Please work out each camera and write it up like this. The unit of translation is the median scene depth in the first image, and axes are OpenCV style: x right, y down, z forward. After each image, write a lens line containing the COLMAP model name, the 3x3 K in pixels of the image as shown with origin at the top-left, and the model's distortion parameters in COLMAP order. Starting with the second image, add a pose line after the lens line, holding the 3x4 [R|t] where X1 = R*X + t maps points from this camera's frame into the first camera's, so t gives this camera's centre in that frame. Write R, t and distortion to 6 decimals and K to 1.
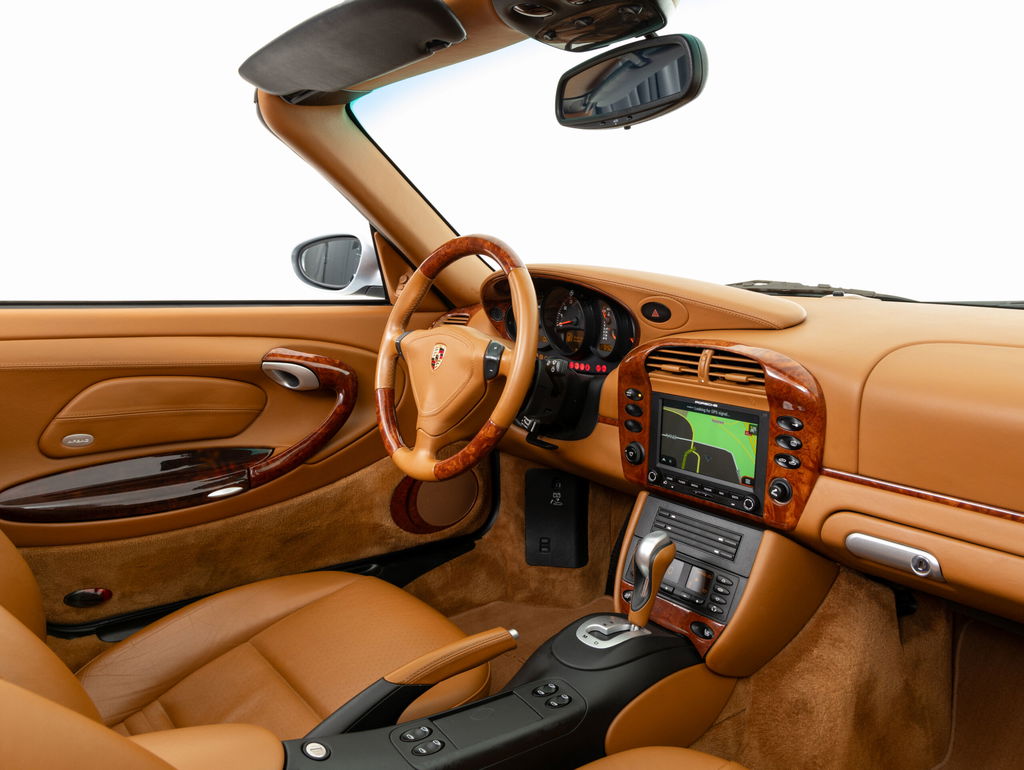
lens RADIAL K [[783.0, 0, 506.4], [0, 783.0, 378.7], [0, 0, 1]] dist [-0.002363, 0.003124]
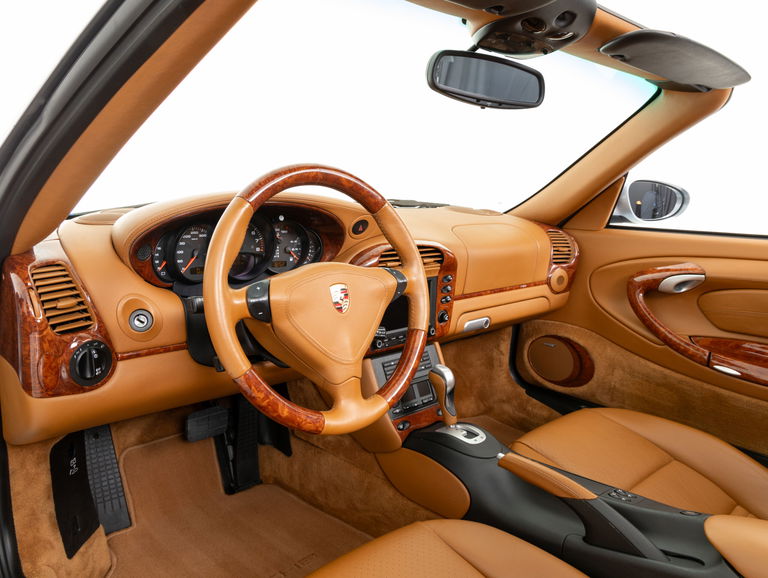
lens RADIAL K [[587.2, 0, 367.7], [0, 587.2, 281.5], [0, 0, 1]] dist [-0.002363, 0.003124]
pose [[-0.084345, -0.188916, 0.978364, -0.872446], [0.110004, 0.974096, 0.197575, -0.206468], [-0.990346, 0.124289, -0.061379, 1.145696]]
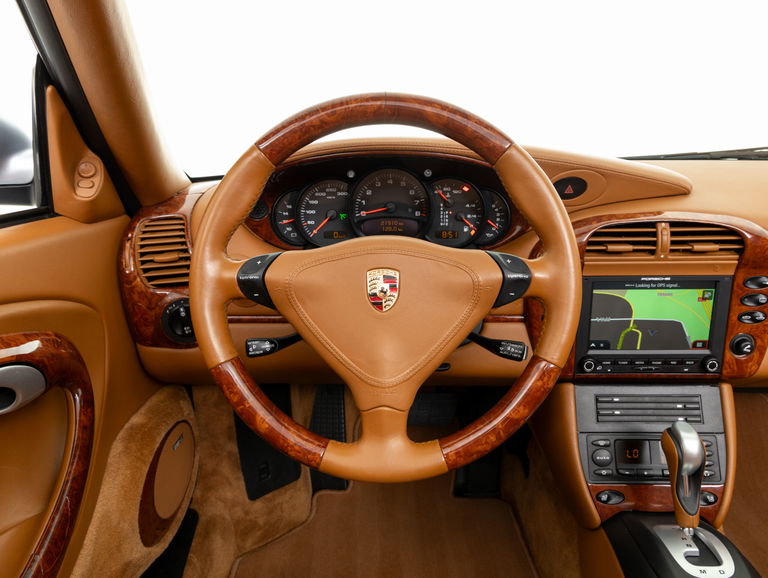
lens RADIAL K [[587.2, 0, 386.9], [0, 587.2, 283.4], [0, 0, 1]] dist [-0.002363, 0.003124]
pose [[0.631163, -0.210143, 0.746641, -0.497789], [0.132931, 0.977664, 0.162794, -0.124680], [-0.764175, -0.003498, 0.645000, 0.786310]]
